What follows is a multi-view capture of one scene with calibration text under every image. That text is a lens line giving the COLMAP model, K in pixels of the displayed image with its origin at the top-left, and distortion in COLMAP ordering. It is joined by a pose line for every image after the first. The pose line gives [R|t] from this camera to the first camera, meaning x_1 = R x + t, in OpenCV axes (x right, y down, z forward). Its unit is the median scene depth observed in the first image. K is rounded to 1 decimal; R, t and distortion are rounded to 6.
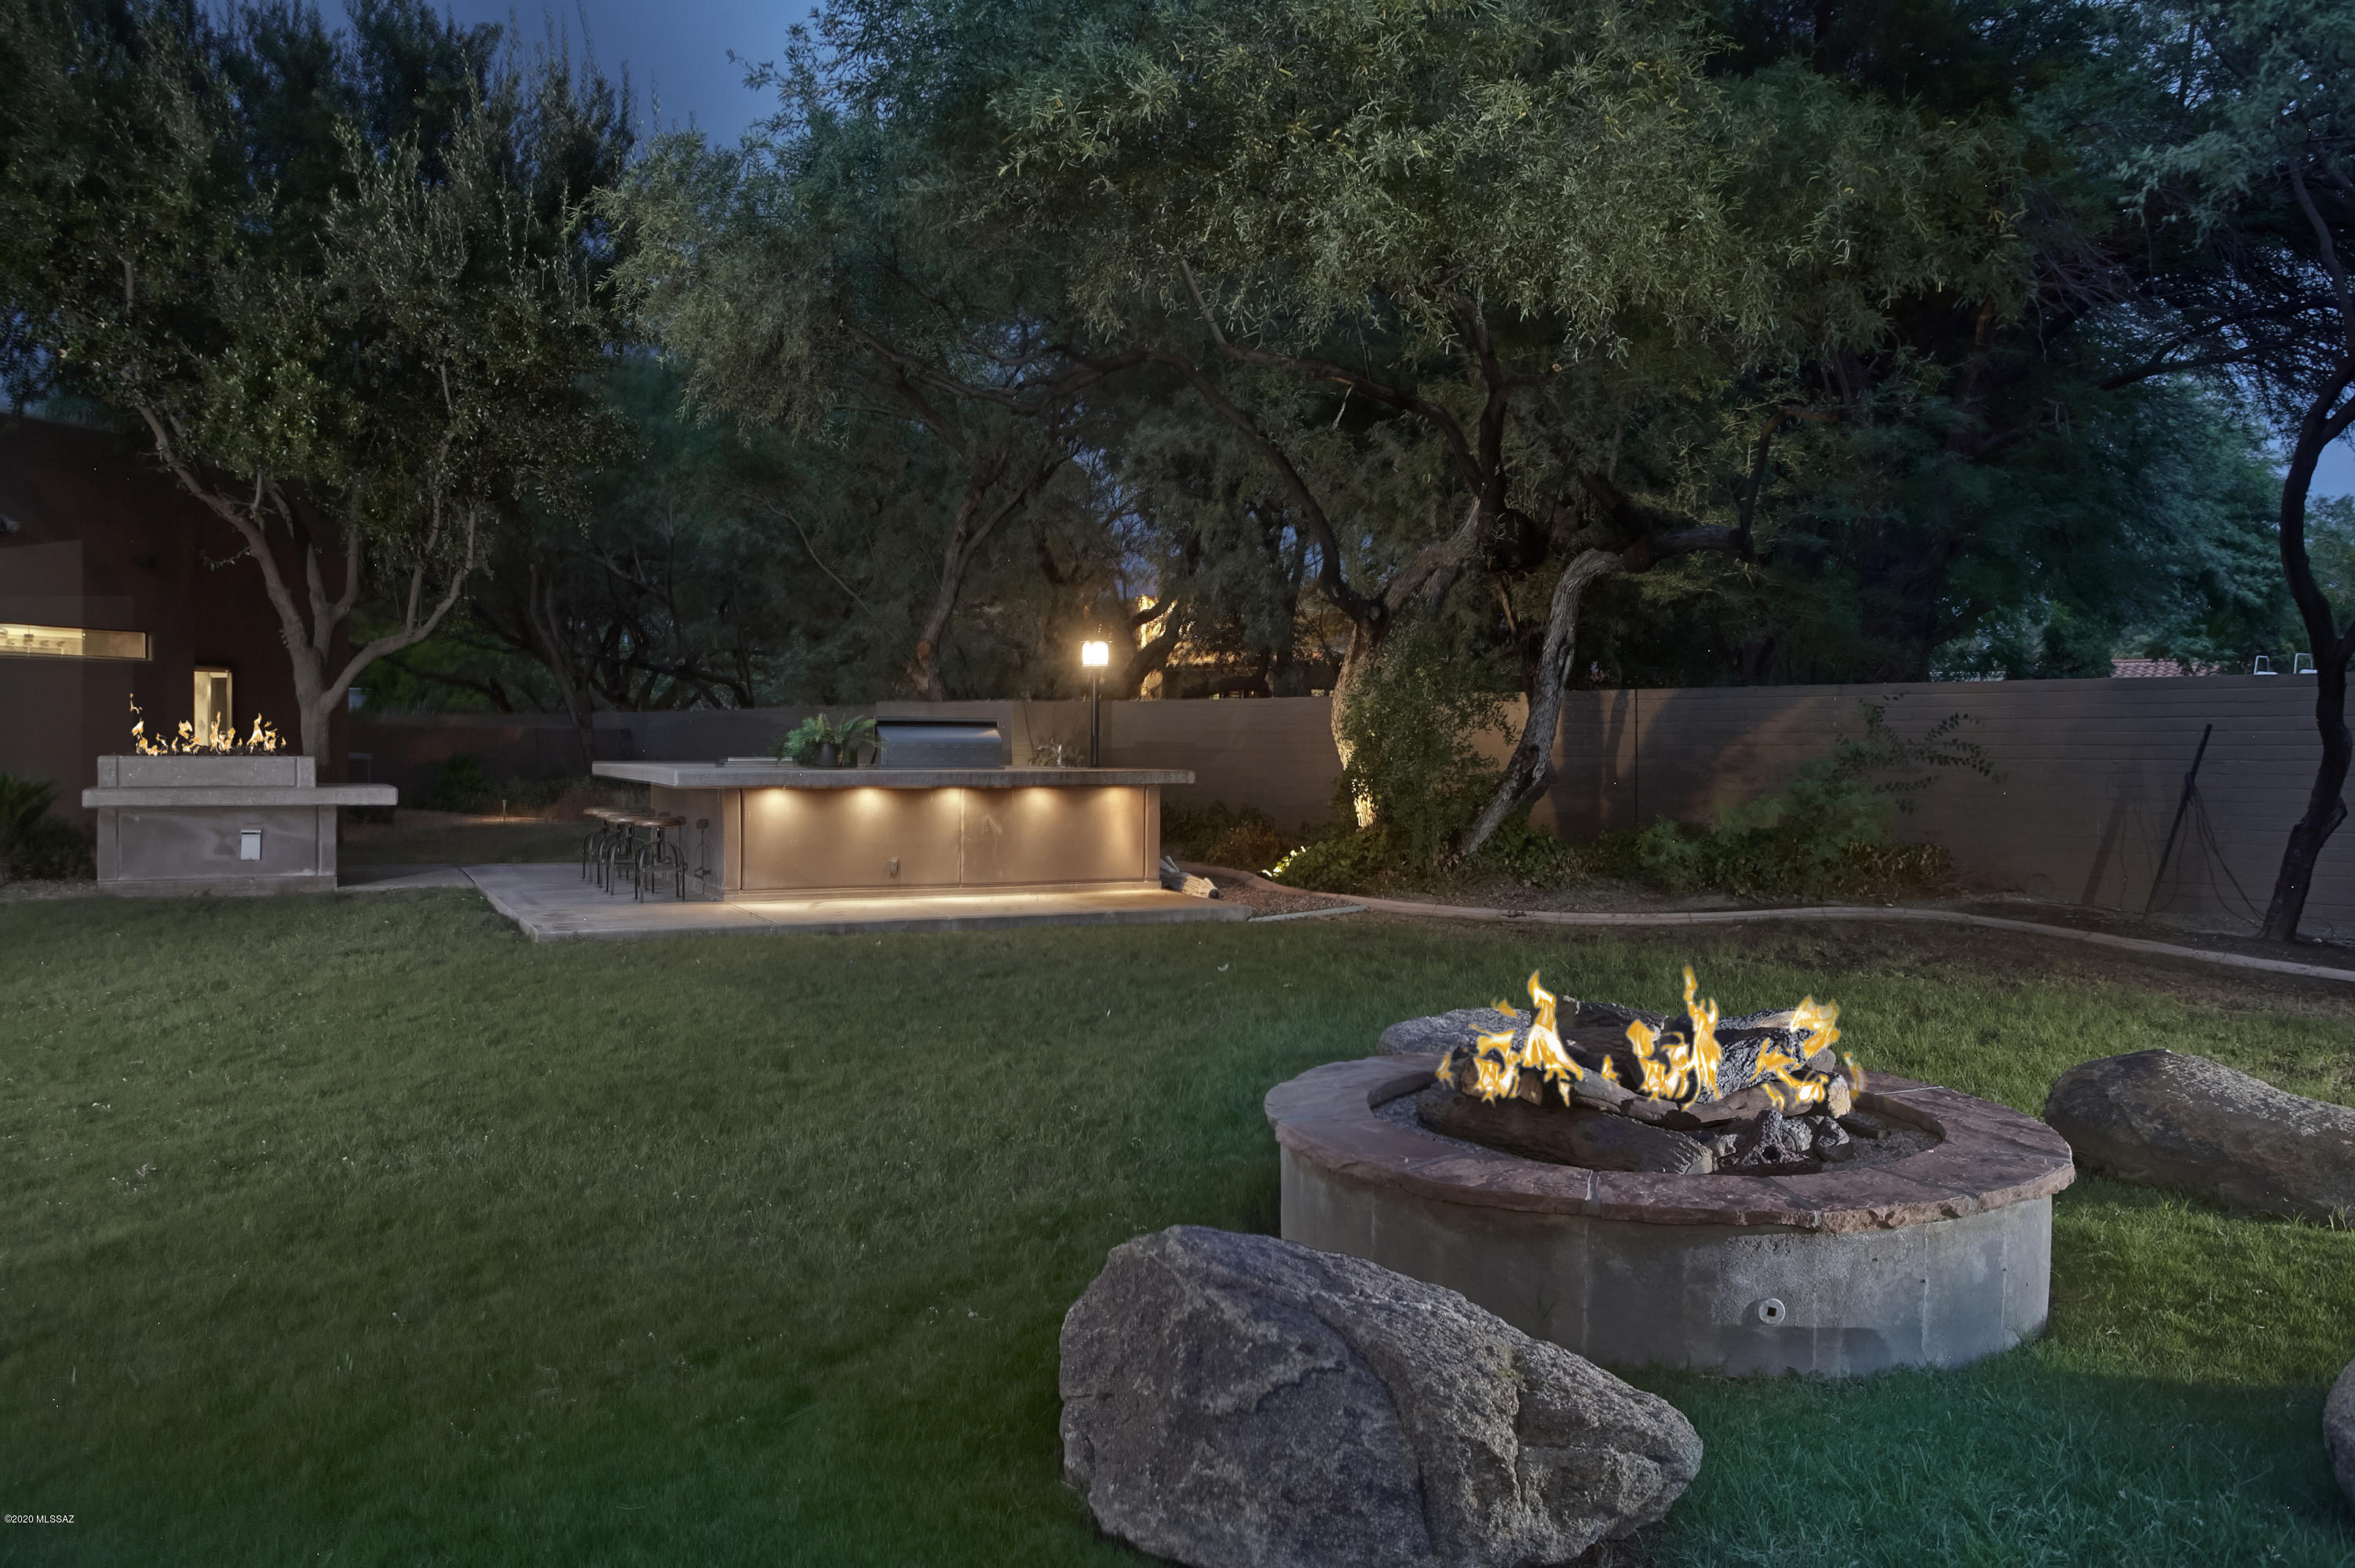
lens RADIAL K [[1833.1, 0, 1177.8], [0, 1833.1, 779.1], [0, 0, 1]] dist [0.000306, 0.000067]
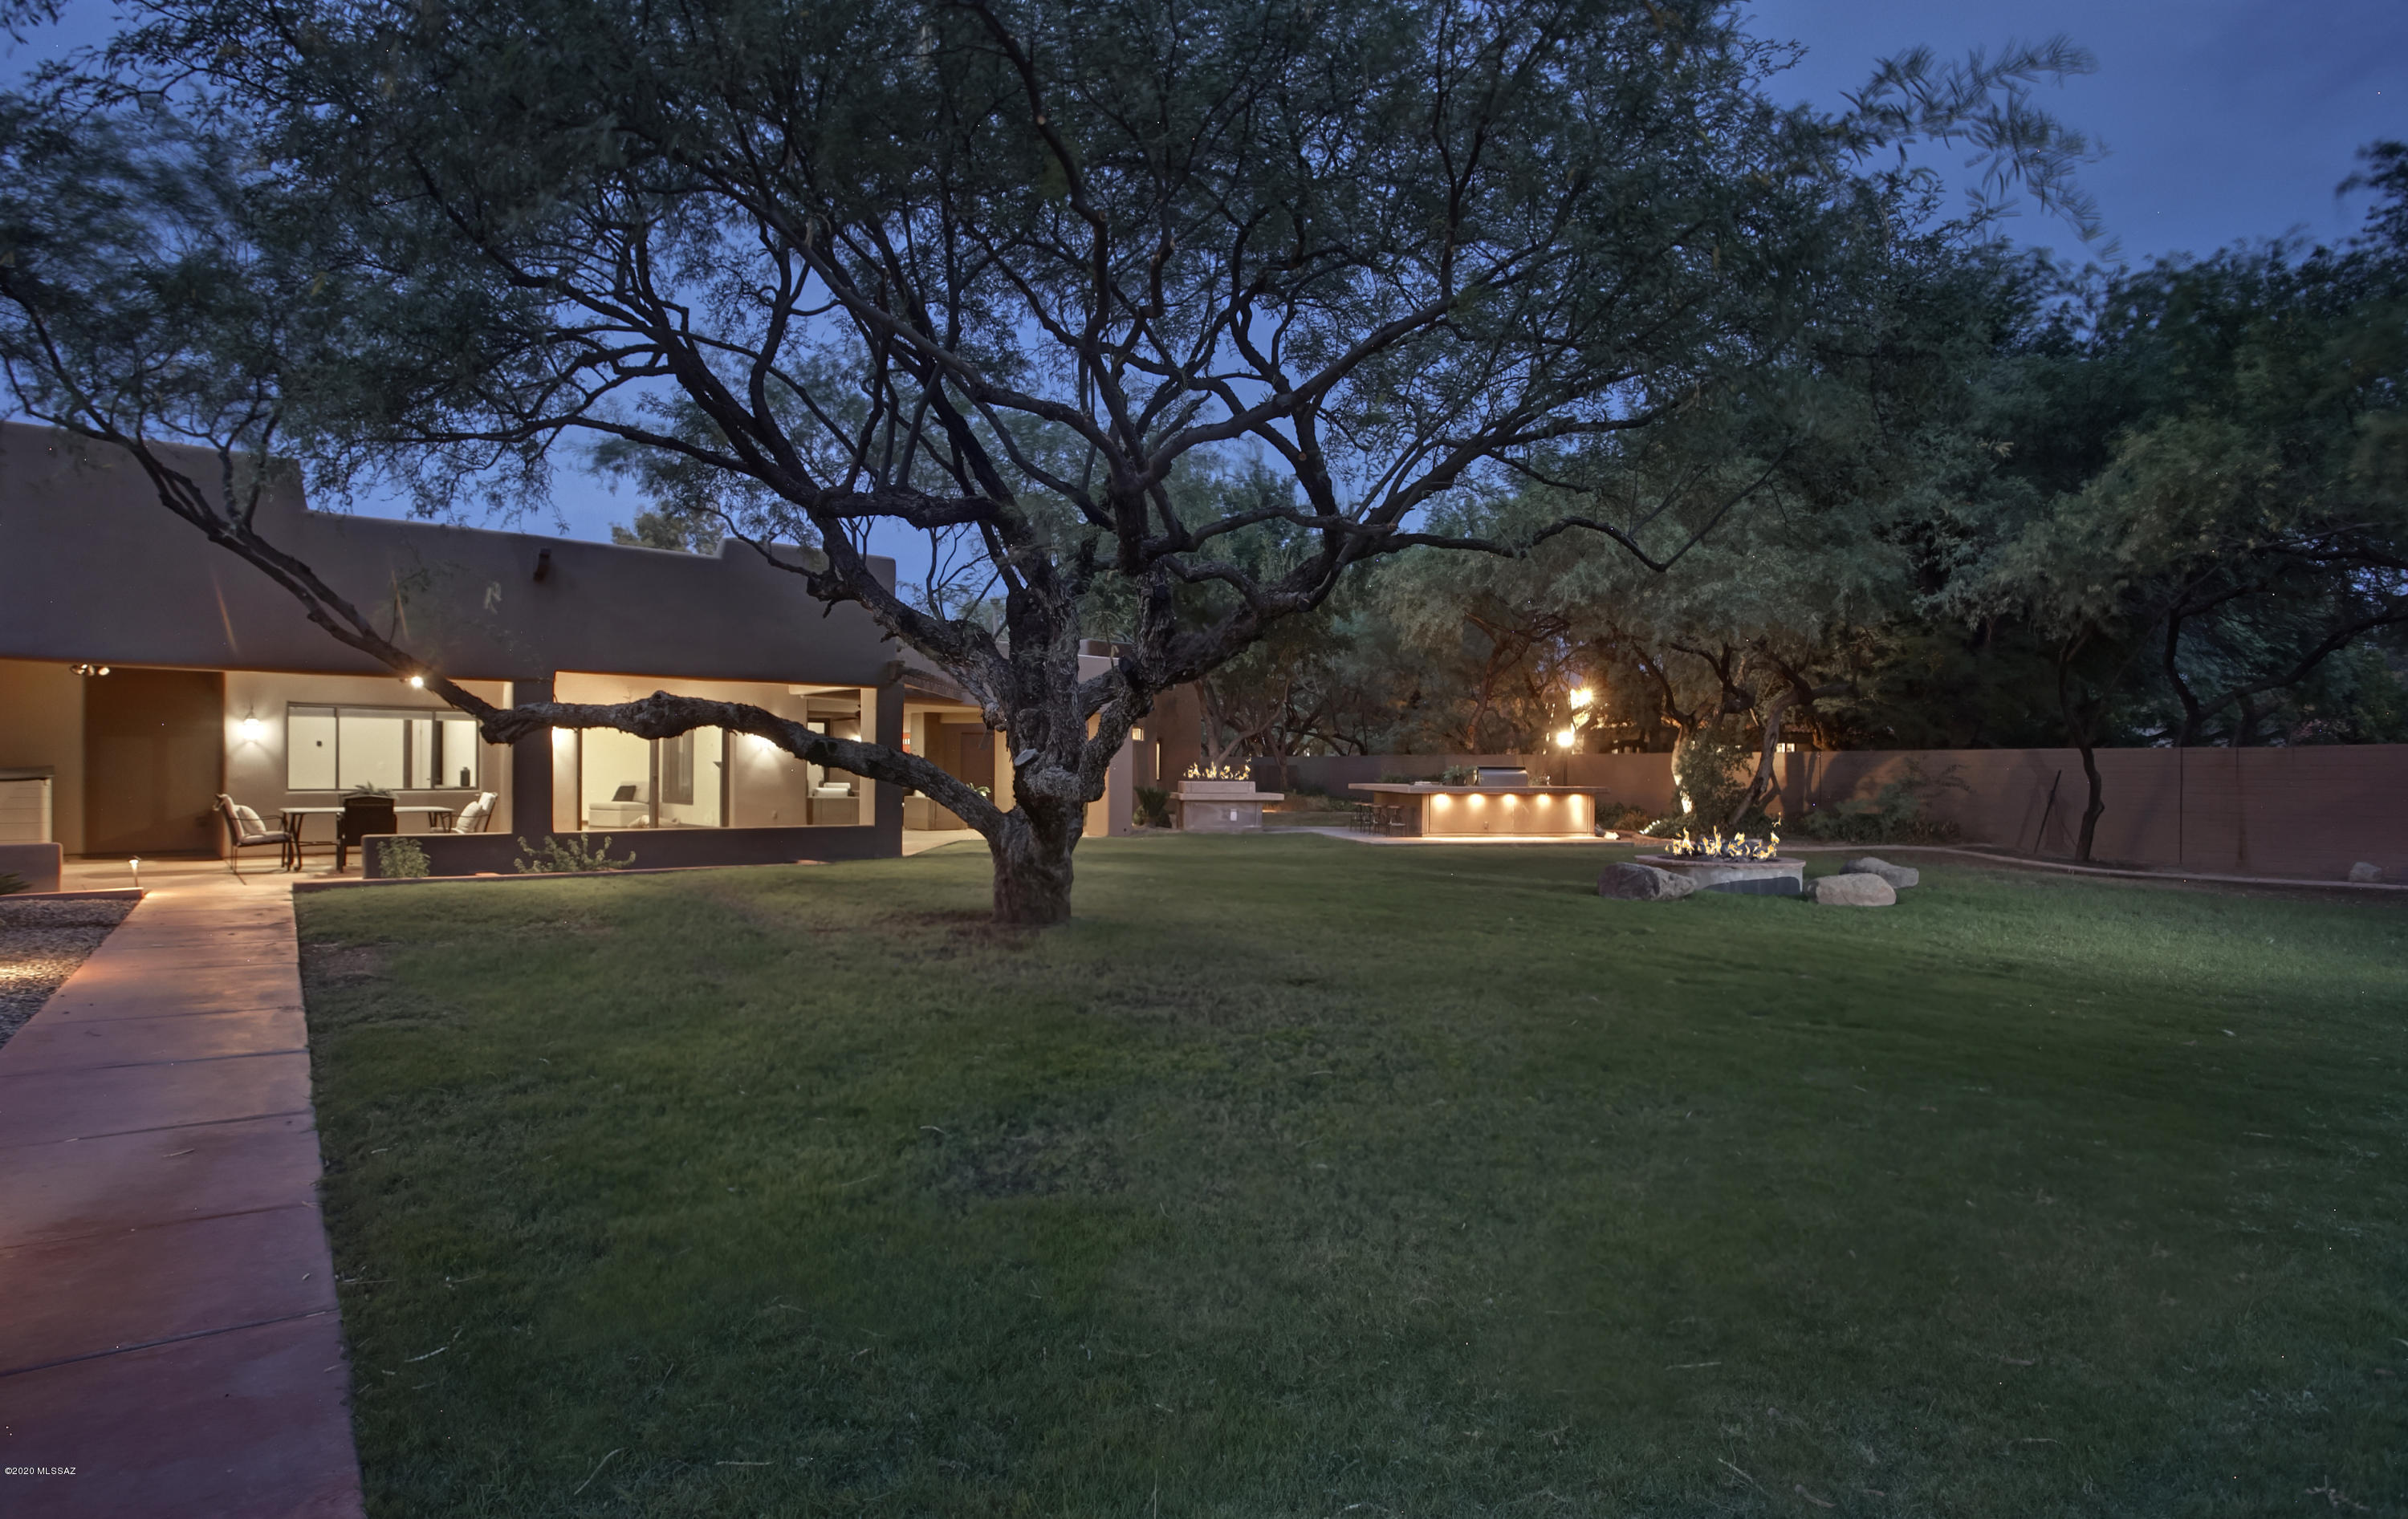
lens RADIAL K [[1324.0, 0, 1198.0], [0, 1324.0, 766.6], [0, 0, 1]] dist [0.002894, 0.000164]
pose [[0.958761, -0.000993, -0.284211, -0.014823], [-0.004576, 0.999810, -0.018930, 0.002992], [0.284176, 0.019450, 0.958575, -0.838739]]
